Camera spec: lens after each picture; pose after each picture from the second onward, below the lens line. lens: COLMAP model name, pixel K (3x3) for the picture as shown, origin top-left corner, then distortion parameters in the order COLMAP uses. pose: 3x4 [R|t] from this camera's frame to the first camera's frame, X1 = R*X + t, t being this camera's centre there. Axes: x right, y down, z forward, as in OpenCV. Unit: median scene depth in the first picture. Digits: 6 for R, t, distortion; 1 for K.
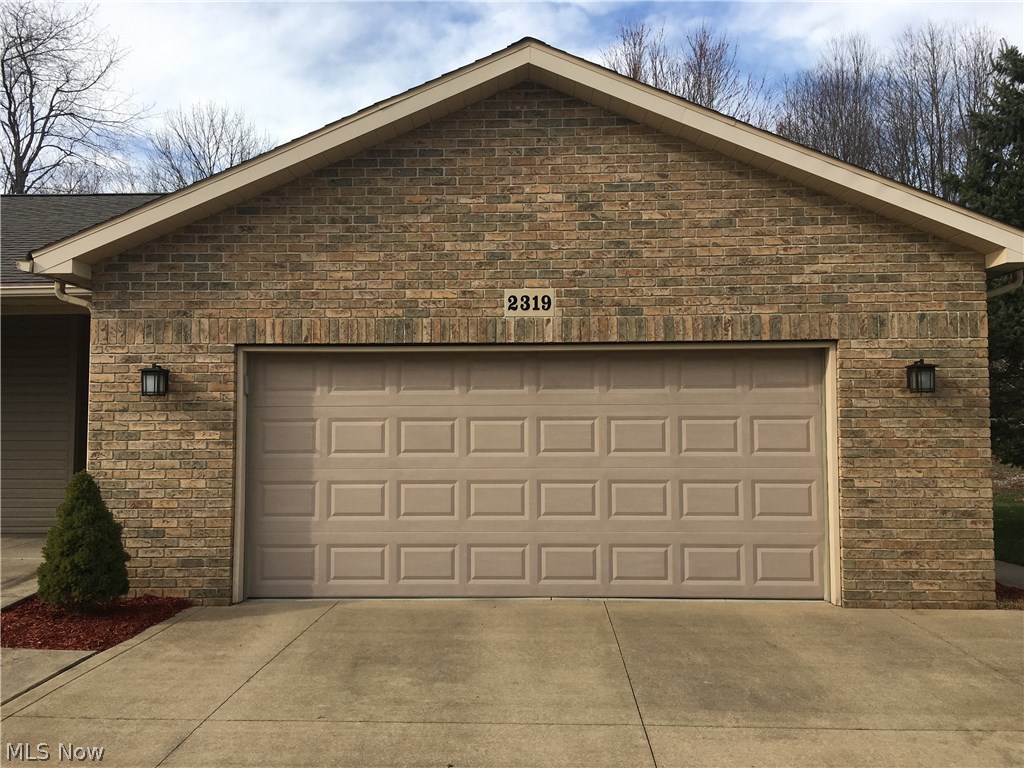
lens RADIAL K [[875.4, 0, 516.1], [0, 875.4, 381.3], [0, 0, 1]] dist [0.067848, -0.053025]
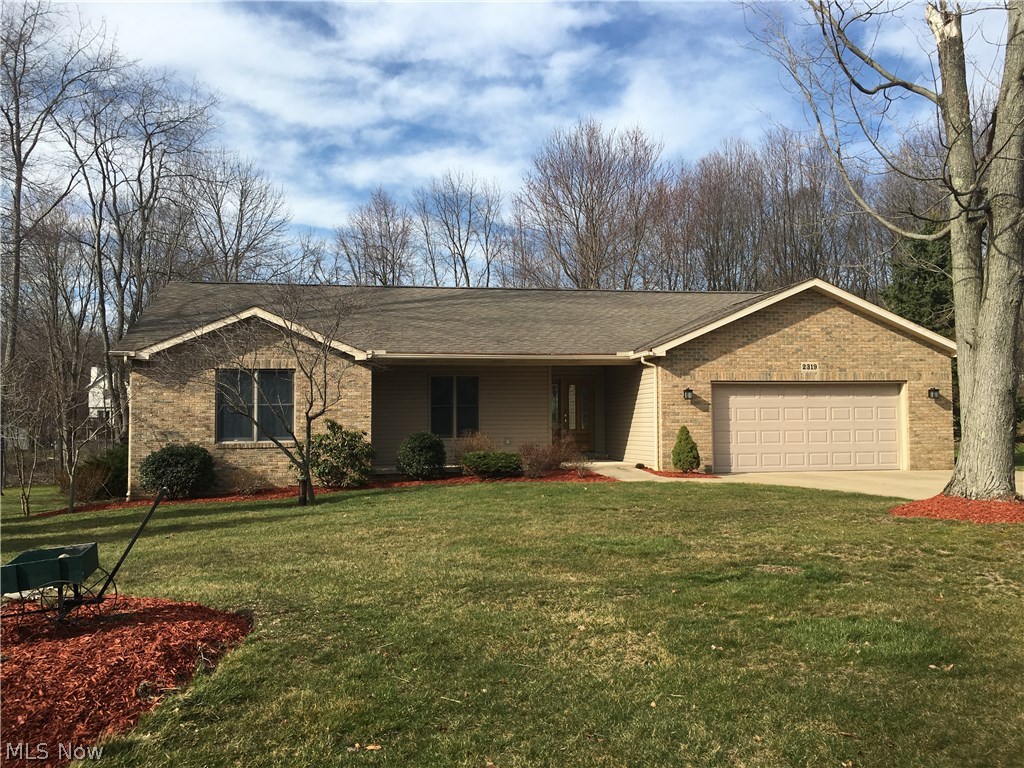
lens RADIAL K [[875.4, 0, 509.5], [0, 875.4, 377.1], [0, 0, 1]] dist [0.067848, -0.053025]
pose [[0.974287, 0.004381, 0.225270, -1.571869], [-0.005536, 0.999975, 0.004493, -0.063930], [-0.225245, -0.005624, 0.974286, -1.557307]]
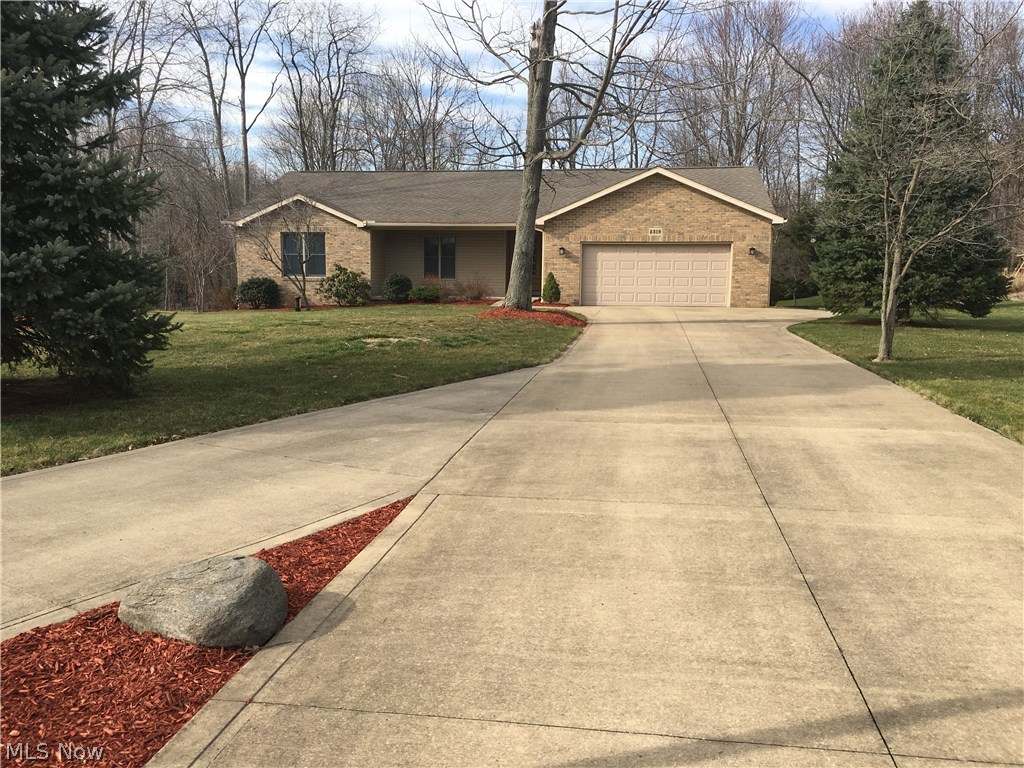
lens RADIAL K [[875.4, 0, 510.5], [0, 875.4, 377.9], [0, 0, 1]] dist [0.067848, -0.053025]
pose [[0.993048, 0.026844, -0.114606, -0.162140], [-0.008366, 0.987283, 0.158755, -0.061406], [0.117410, -0.156693, 0.980644, -3.086291]]
